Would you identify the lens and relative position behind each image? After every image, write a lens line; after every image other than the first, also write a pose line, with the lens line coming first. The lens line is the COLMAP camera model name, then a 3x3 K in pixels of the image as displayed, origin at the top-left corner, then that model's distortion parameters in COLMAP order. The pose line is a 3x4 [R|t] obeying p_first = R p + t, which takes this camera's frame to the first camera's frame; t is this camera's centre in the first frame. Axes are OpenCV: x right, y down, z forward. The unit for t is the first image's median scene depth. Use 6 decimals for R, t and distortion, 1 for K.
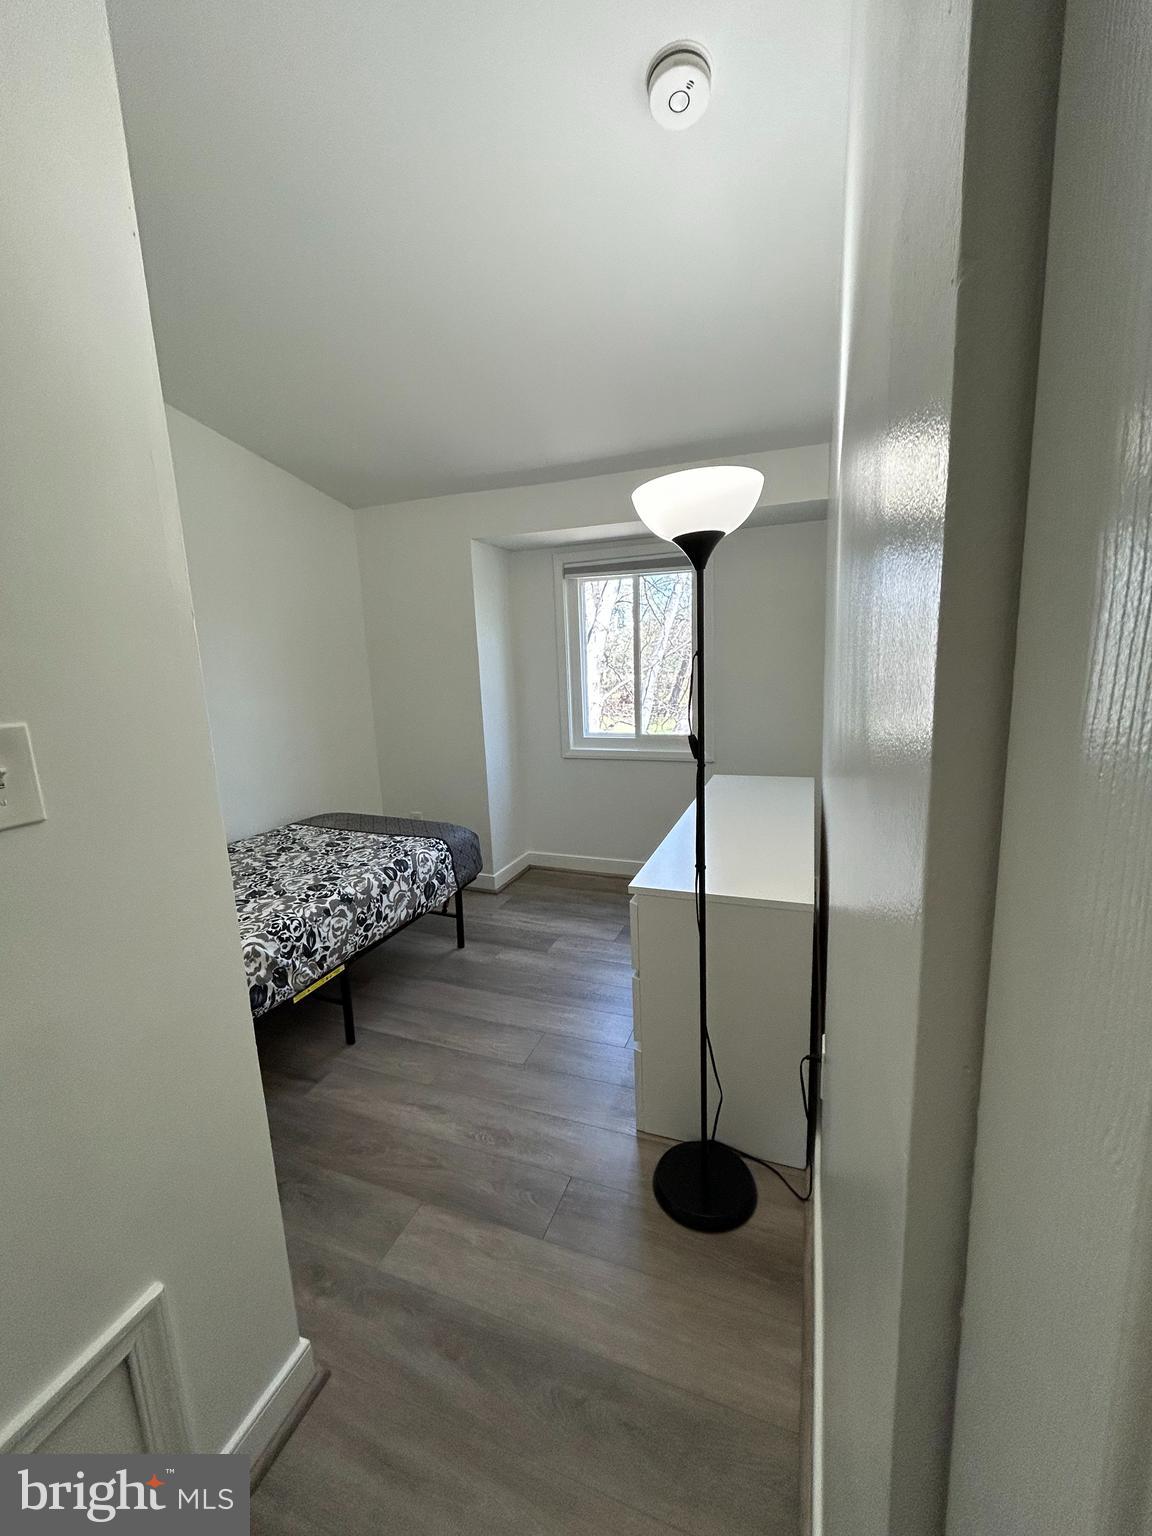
lens RADIAL K [[618.3, 0, 569.4], [0, 618.3, 762.1], [0, 0, 1]] dist [0.000600, 0.000846]
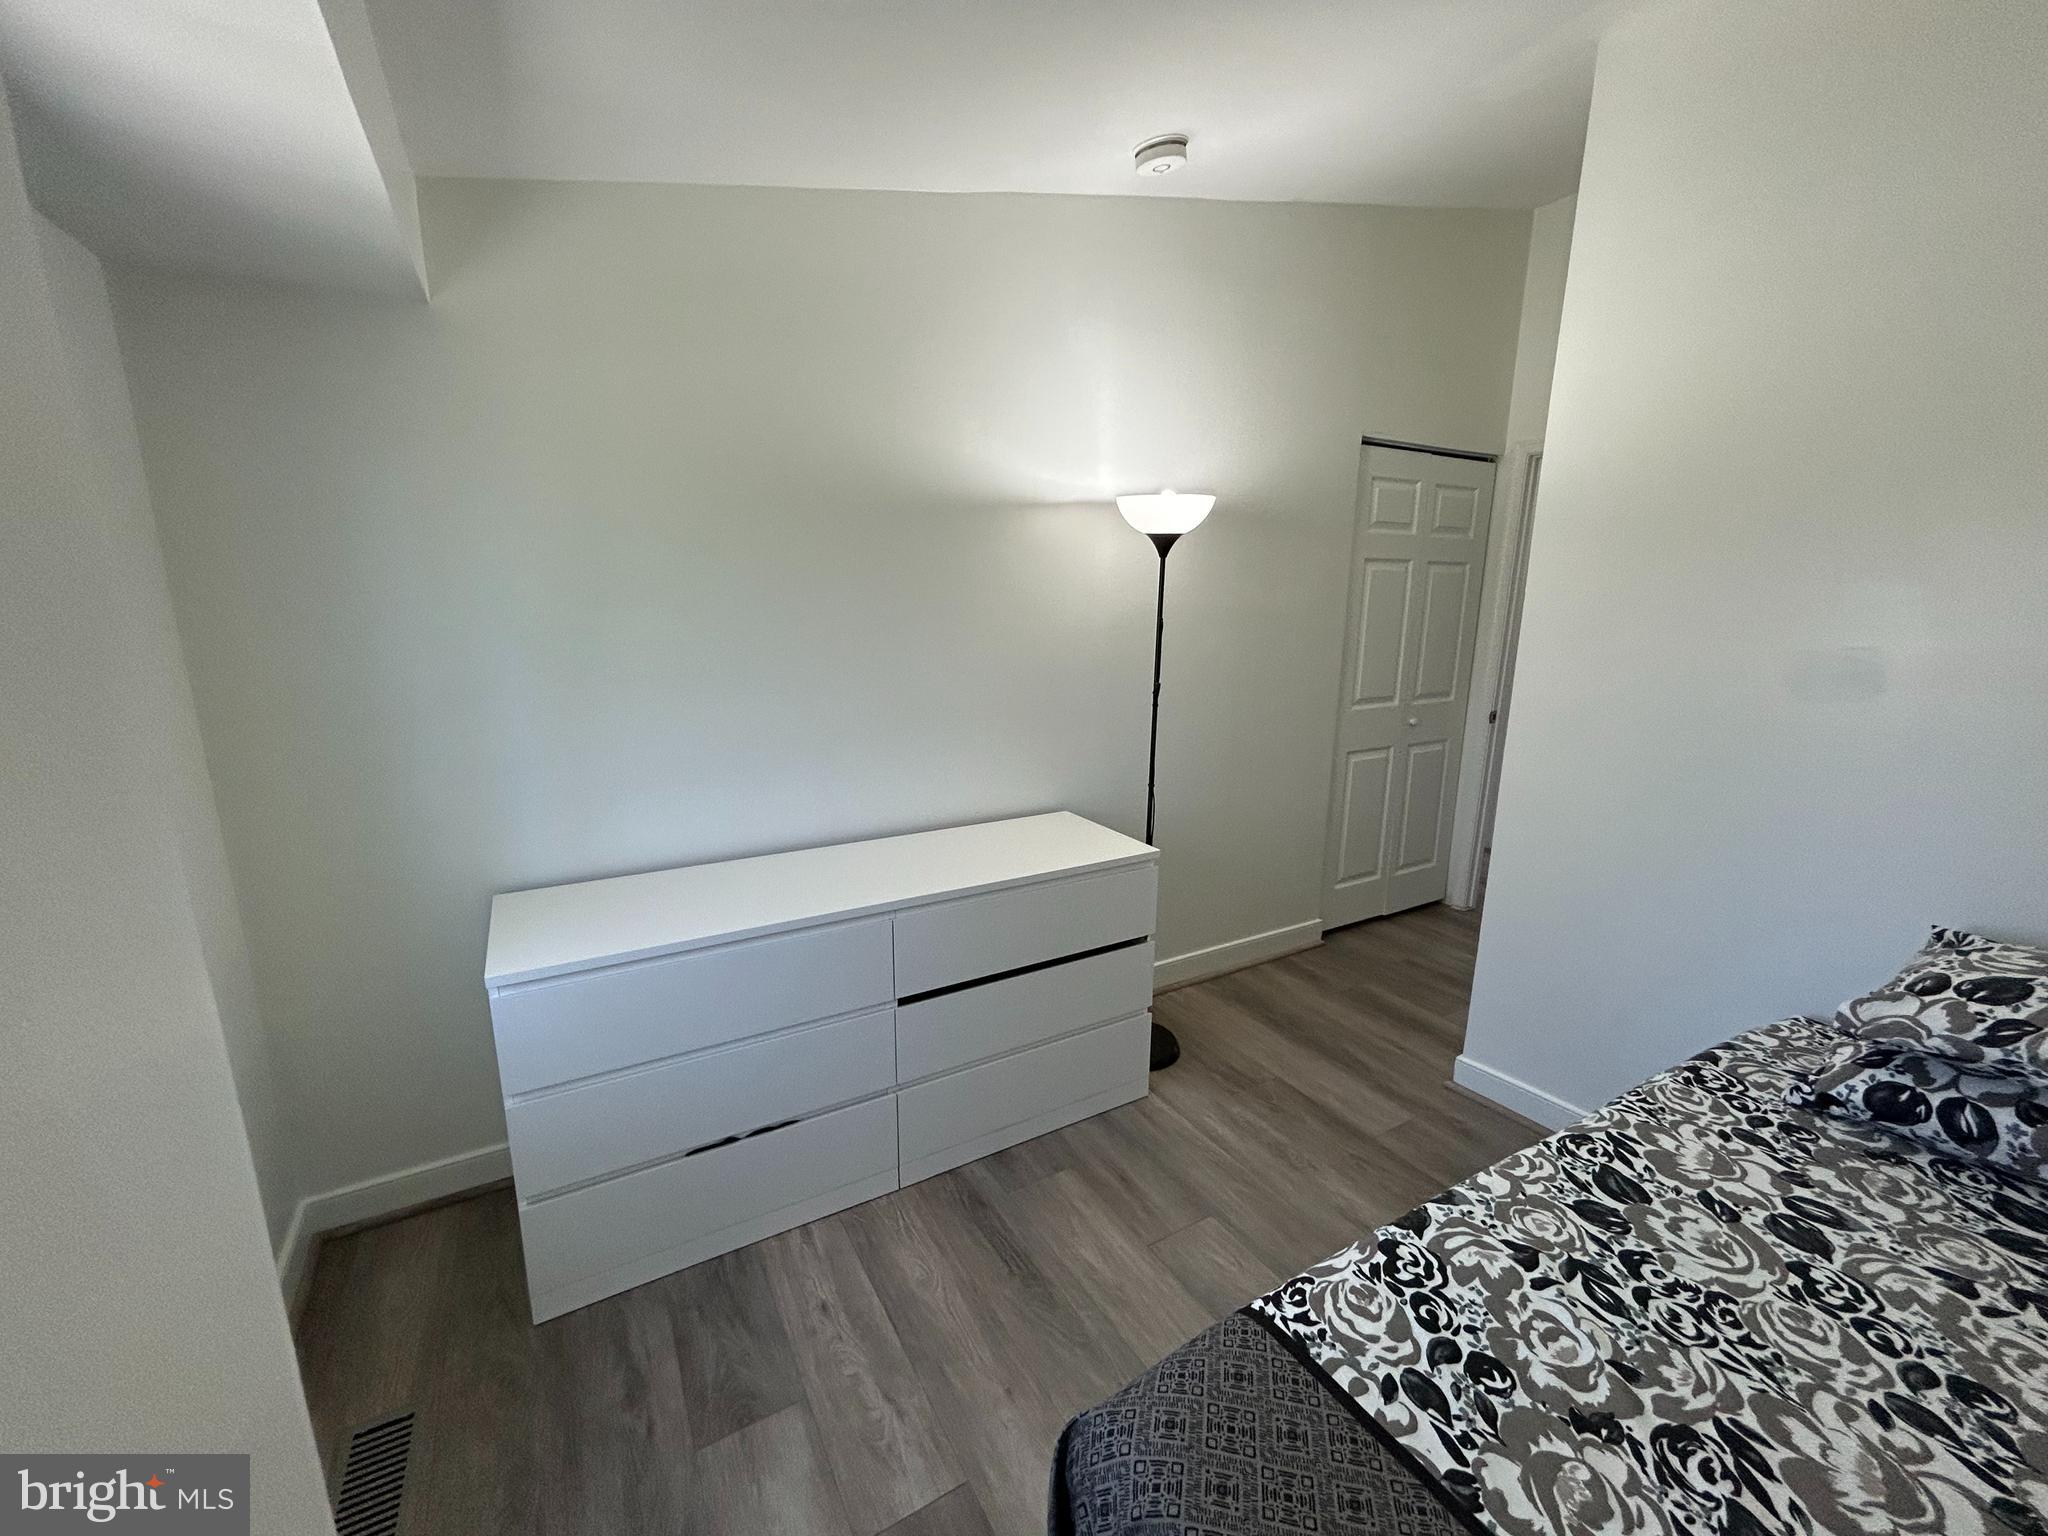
lens RADIAL K [[824.4, 0, 1026.2], [0, 824.4, 788.3], [0, 0, 1]] dist [0.000600, 0.000846]
pose [[-0.784290, -0.104852, 0.611470, -0.367021], [0.130198, 0.935848, 0.327470, -0.250672], [-0.606579, 0.336444, -0.720325, 1.398566]]
